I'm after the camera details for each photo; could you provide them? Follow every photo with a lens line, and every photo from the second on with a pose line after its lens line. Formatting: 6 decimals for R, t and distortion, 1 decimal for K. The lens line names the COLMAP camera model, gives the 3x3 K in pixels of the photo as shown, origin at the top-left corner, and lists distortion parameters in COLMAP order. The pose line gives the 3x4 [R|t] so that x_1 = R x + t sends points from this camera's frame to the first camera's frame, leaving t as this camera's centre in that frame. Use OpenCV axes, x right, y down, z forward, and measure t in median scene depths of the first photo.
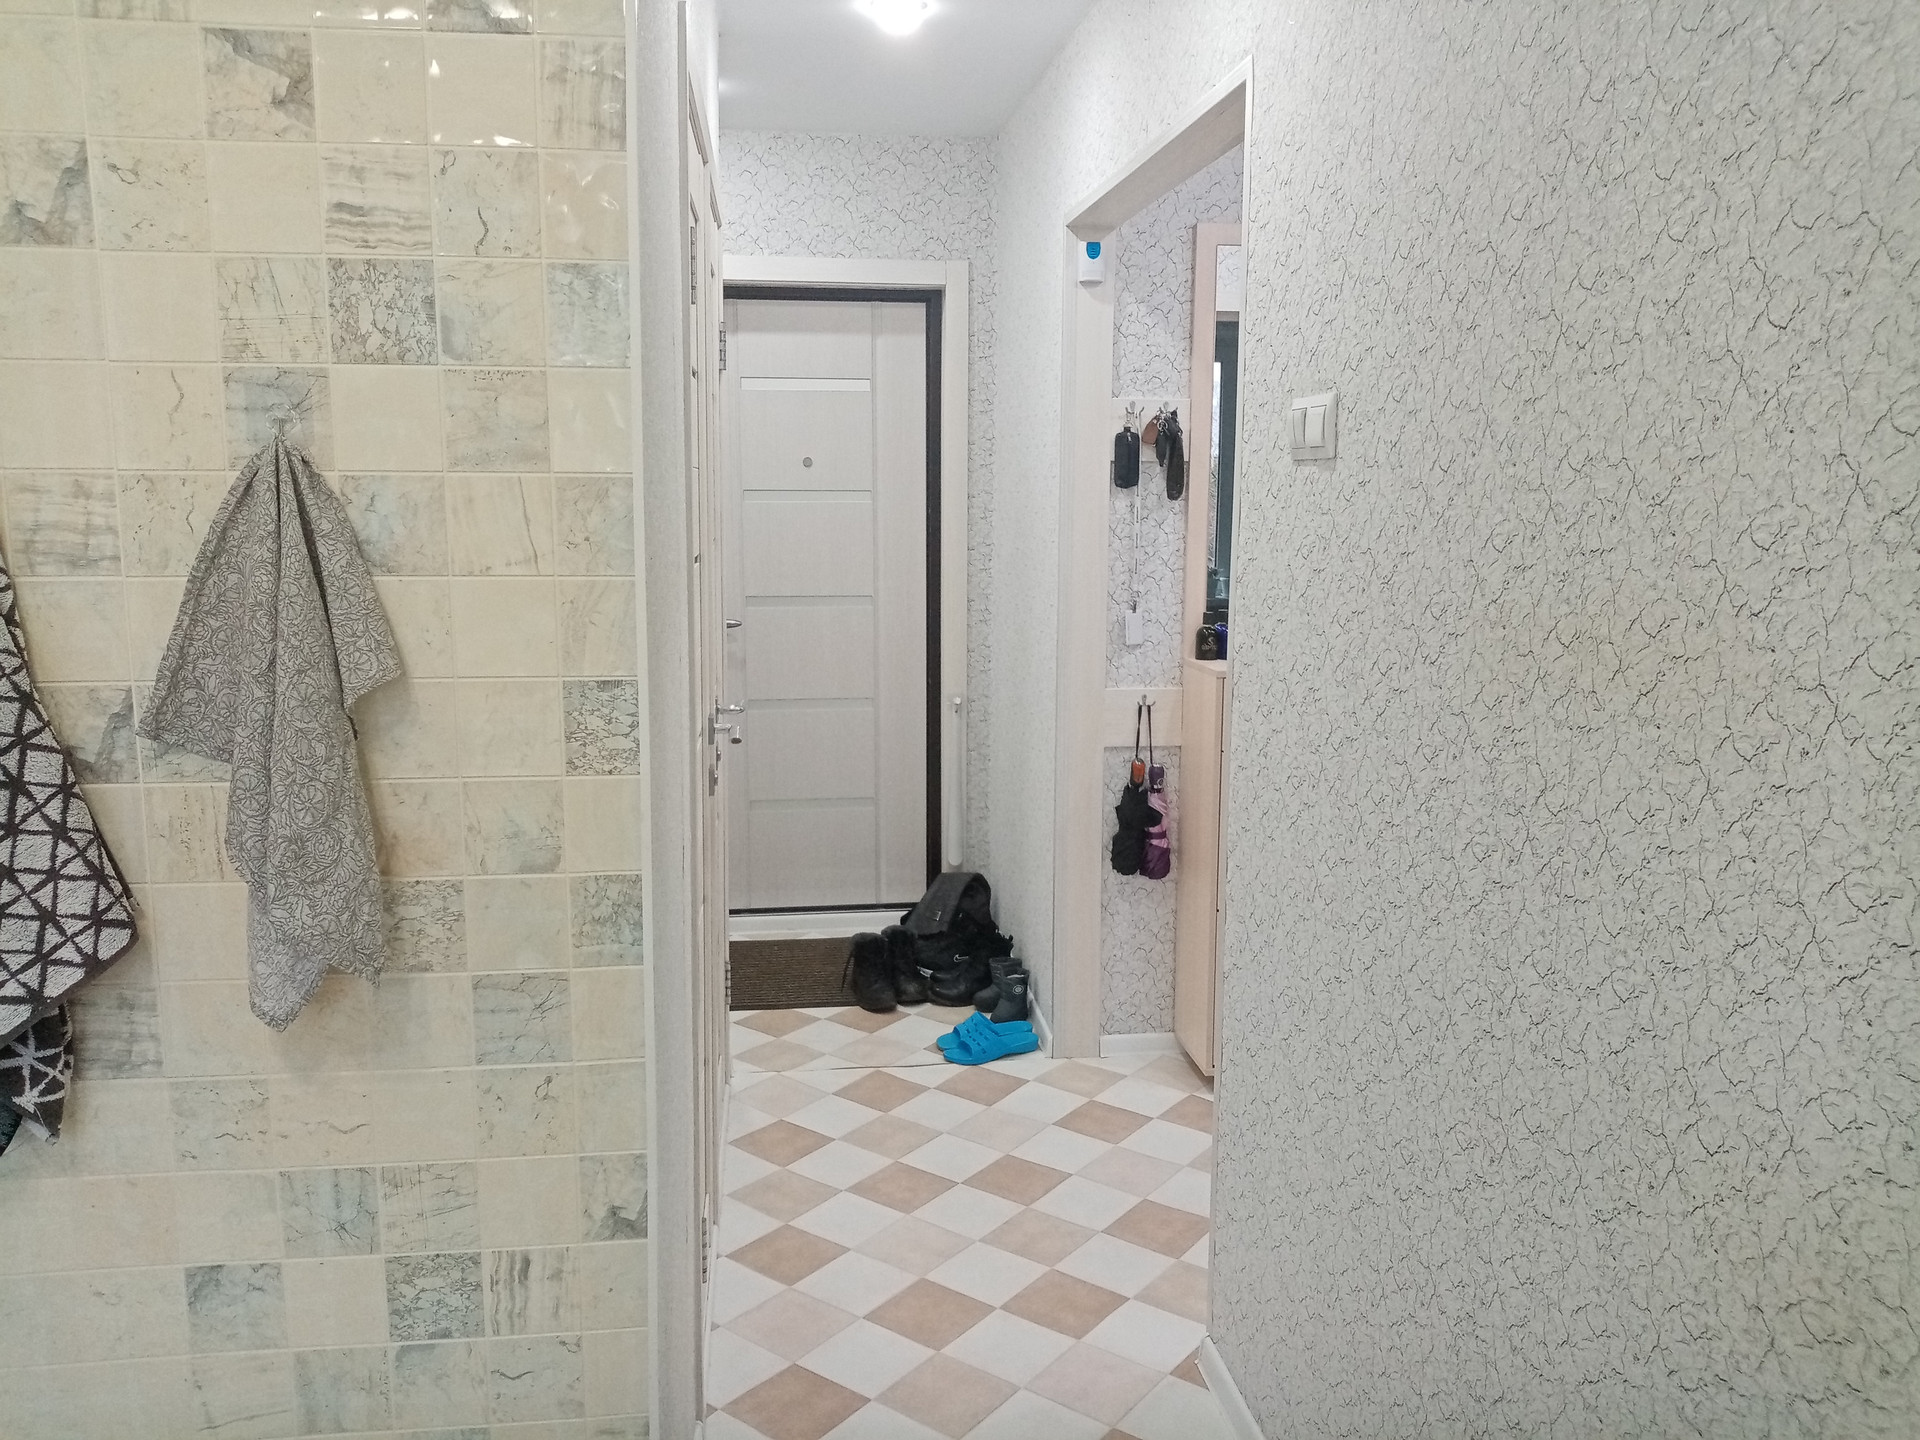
lens RADIAL K [[1511.5, 0, 959.6], [0, 1511.5, 747.3], [0, 0, 1]] dist [0.041908, -0.080210]
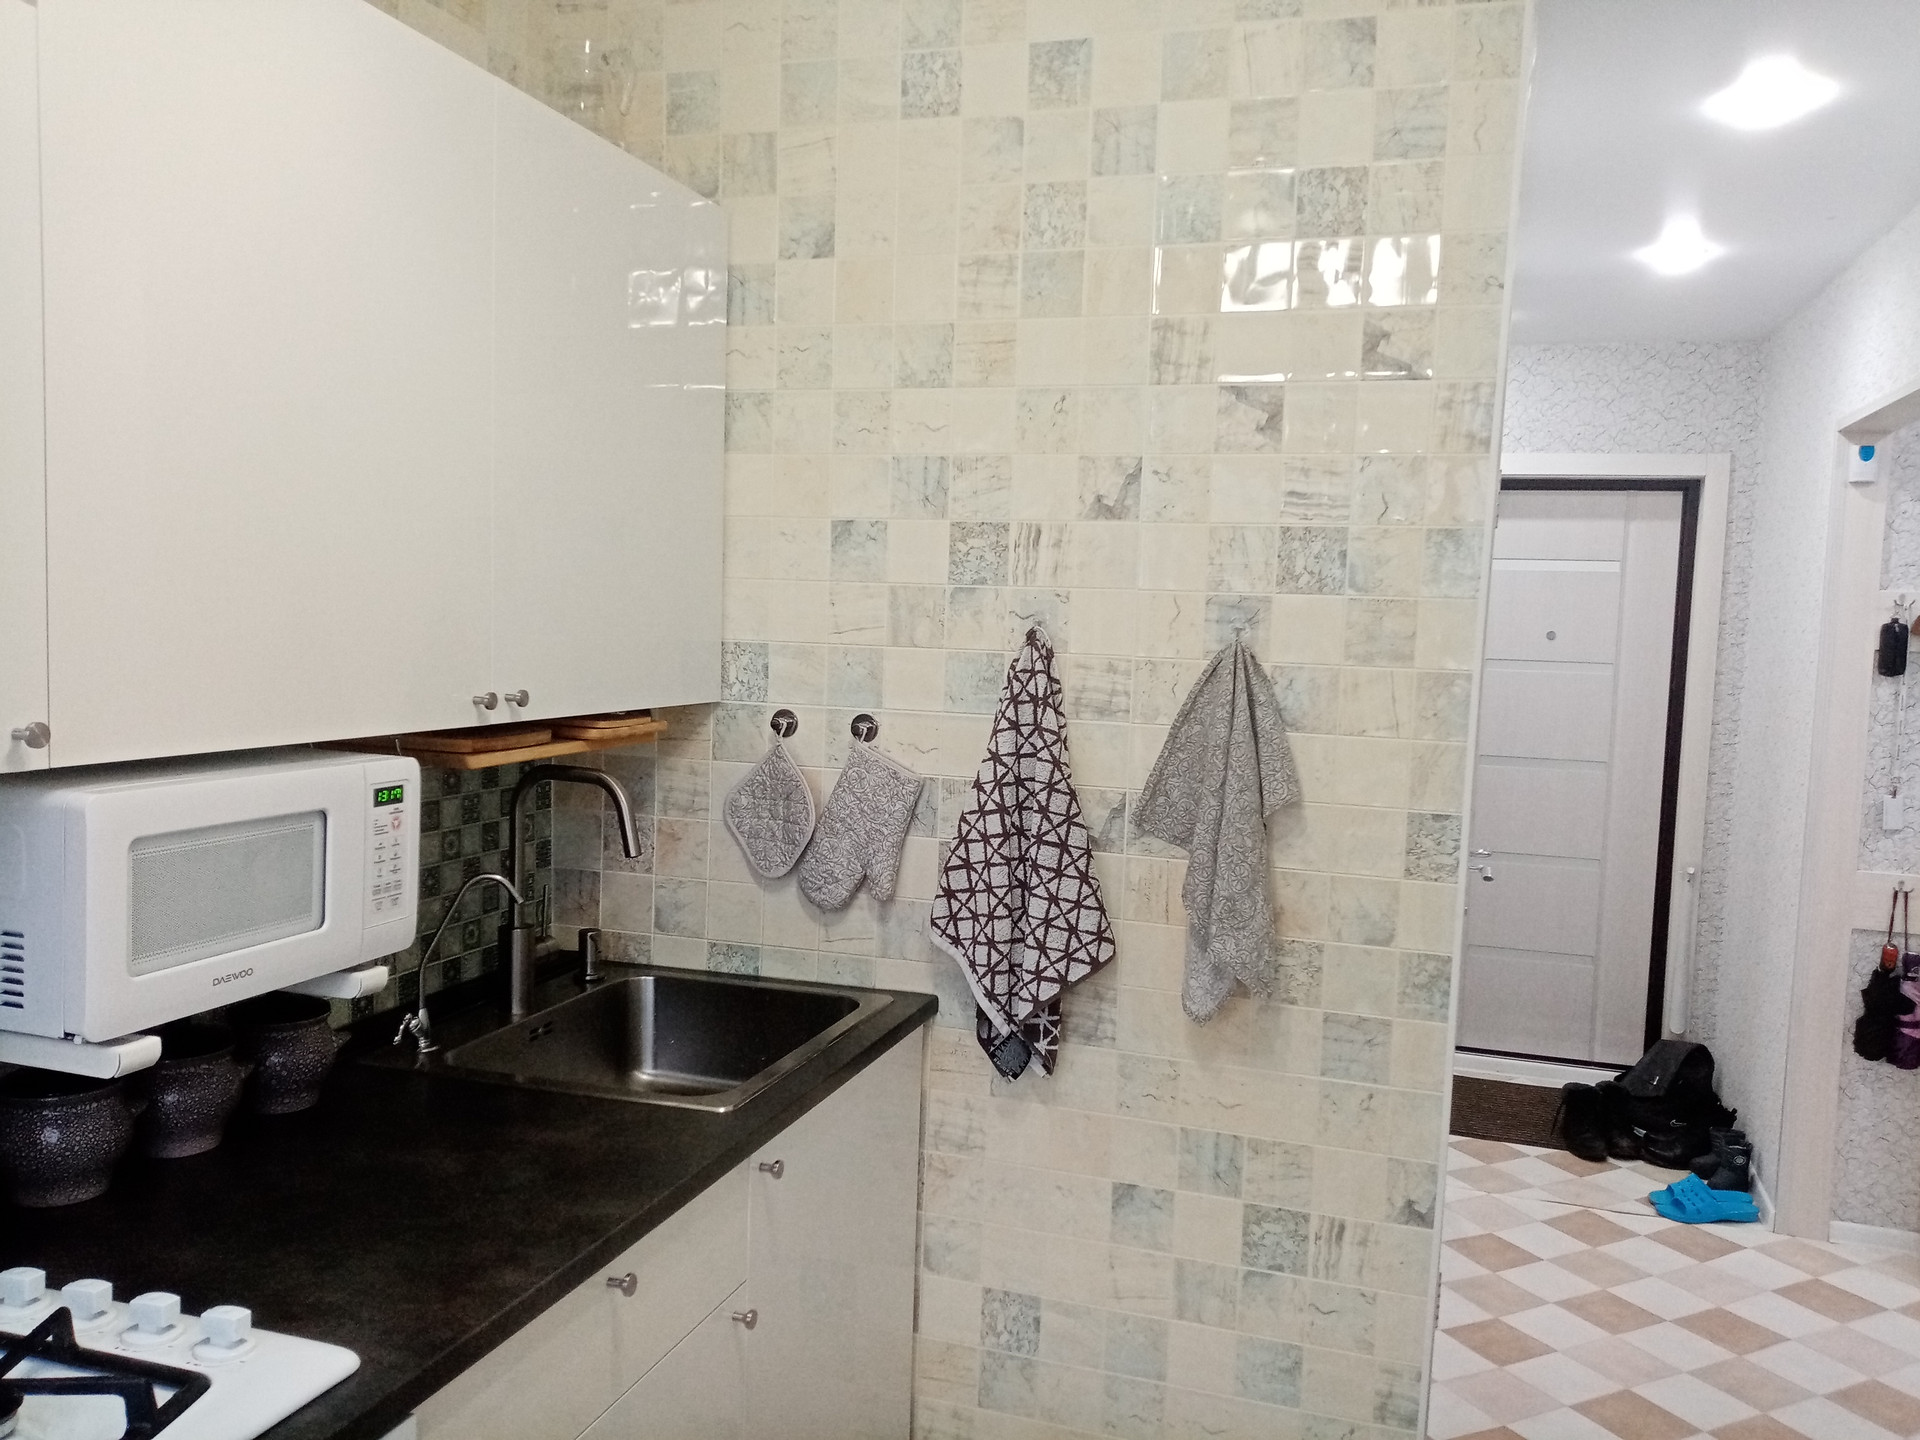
lens RADIAL K [[1511.5, 0, 946.7], [0, 1511.5, 730.9], [0, 0, 1]] dist [0.041908, -0.080210]
pose [[0.897715, 0.061293, -0.436291, -0.013734], [-0.107143, 0.990918, -0.081247, 0.017466], [0.427349, 0.119682, 0.896130, -0.192390]]
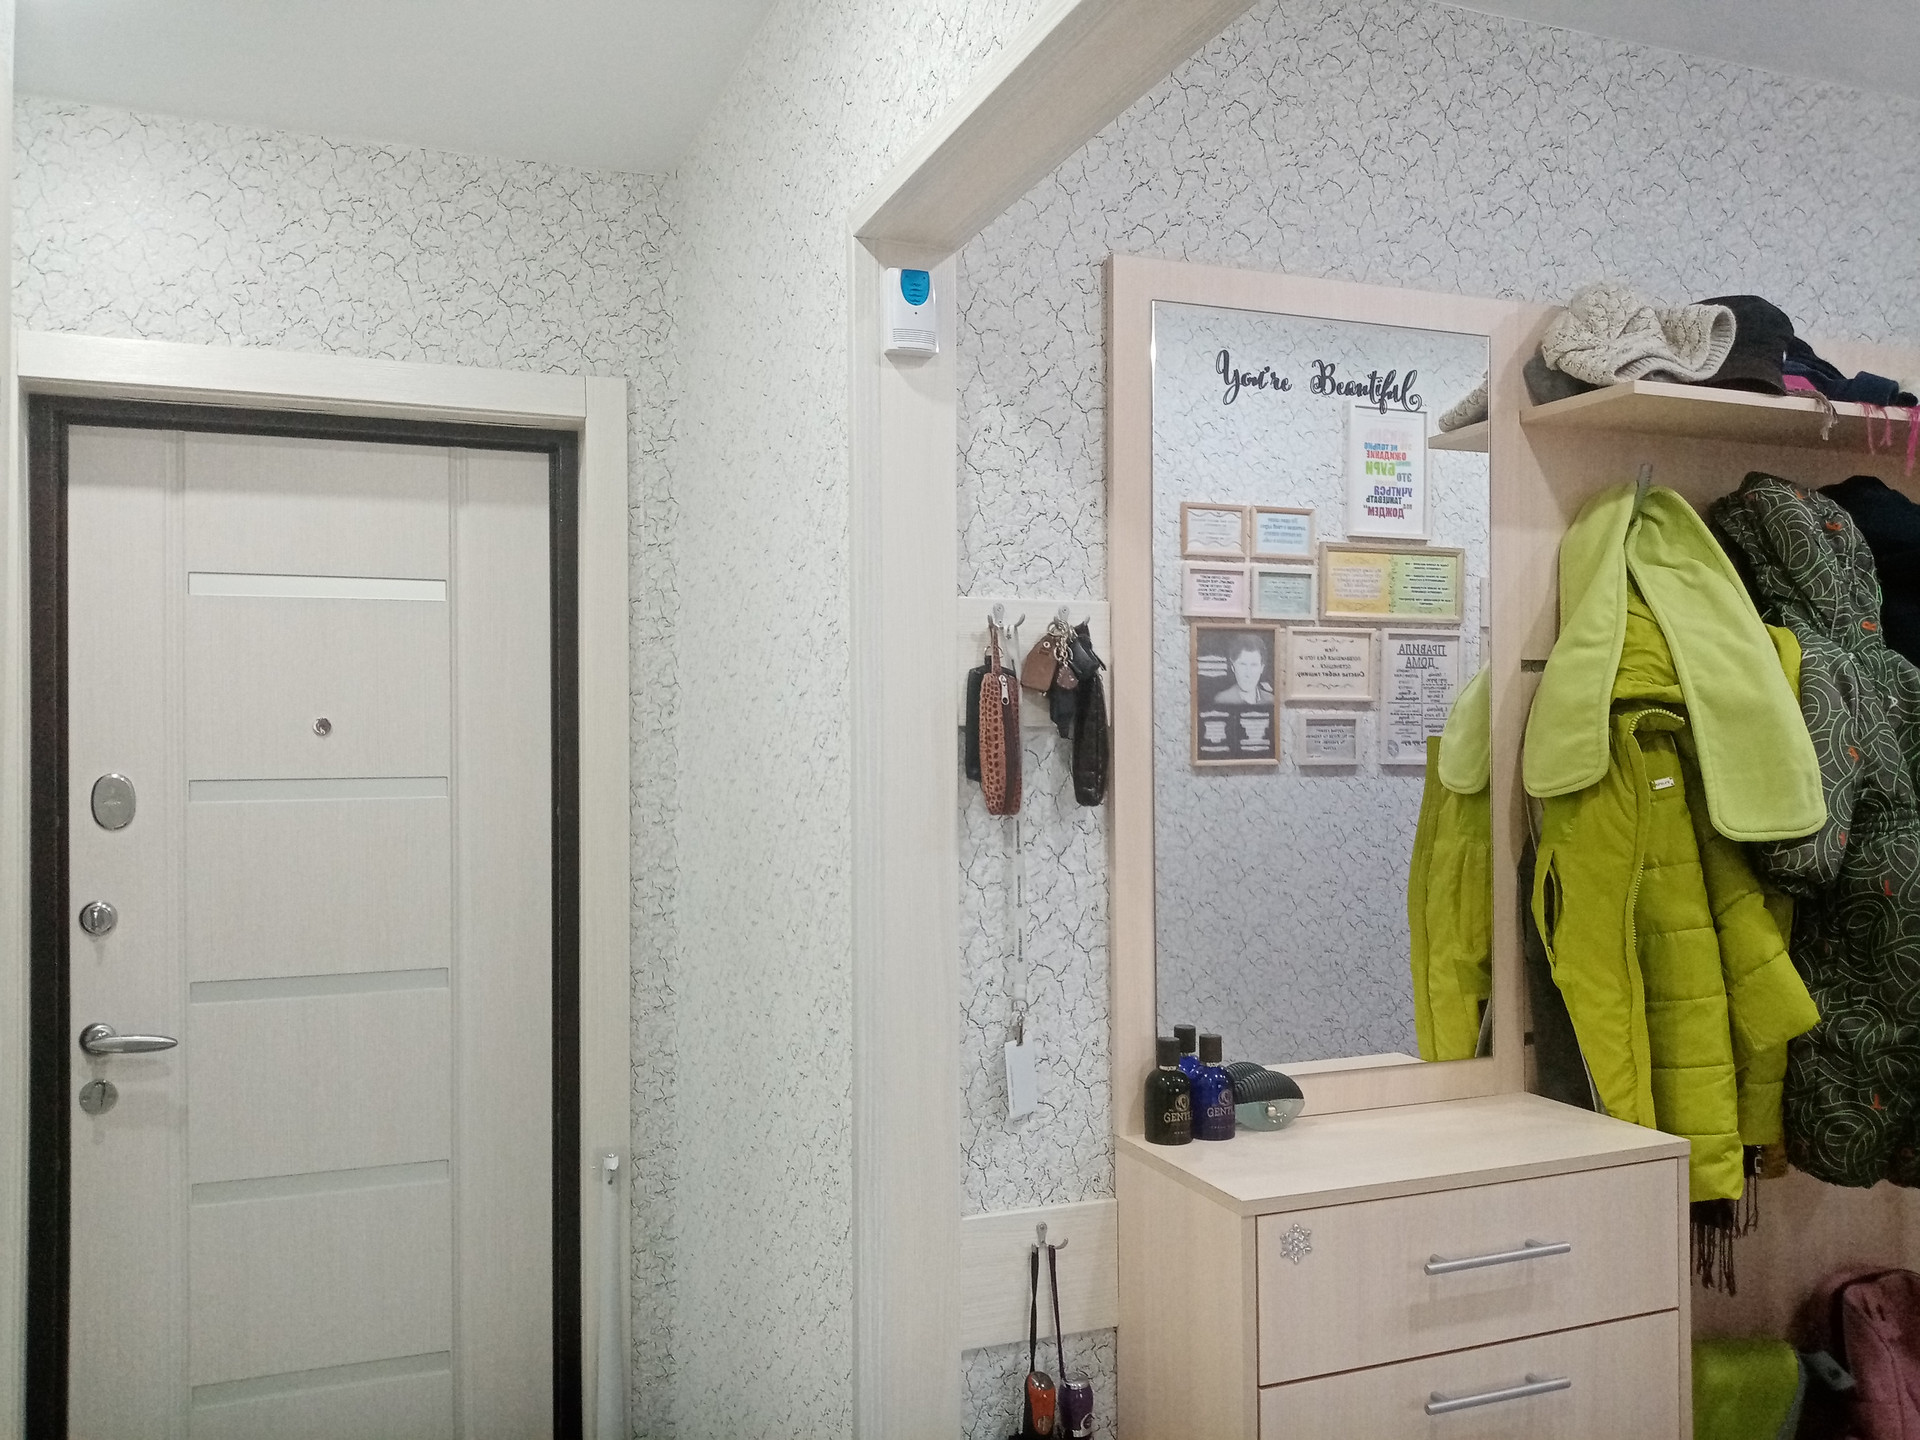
lens RADIAL K [[1511.5, 0, 966.6], [0, 1511.5, 750.8], [0, 0, 1]] dist [0.041908, -0.080210]
pose [[0.970532, -0.008006, 0.240840, -0.010610], [0.047359, 0.986293, -0.158061, -0.109251], [-0.236273, 0.164809, 0.957608, 0.561589]]
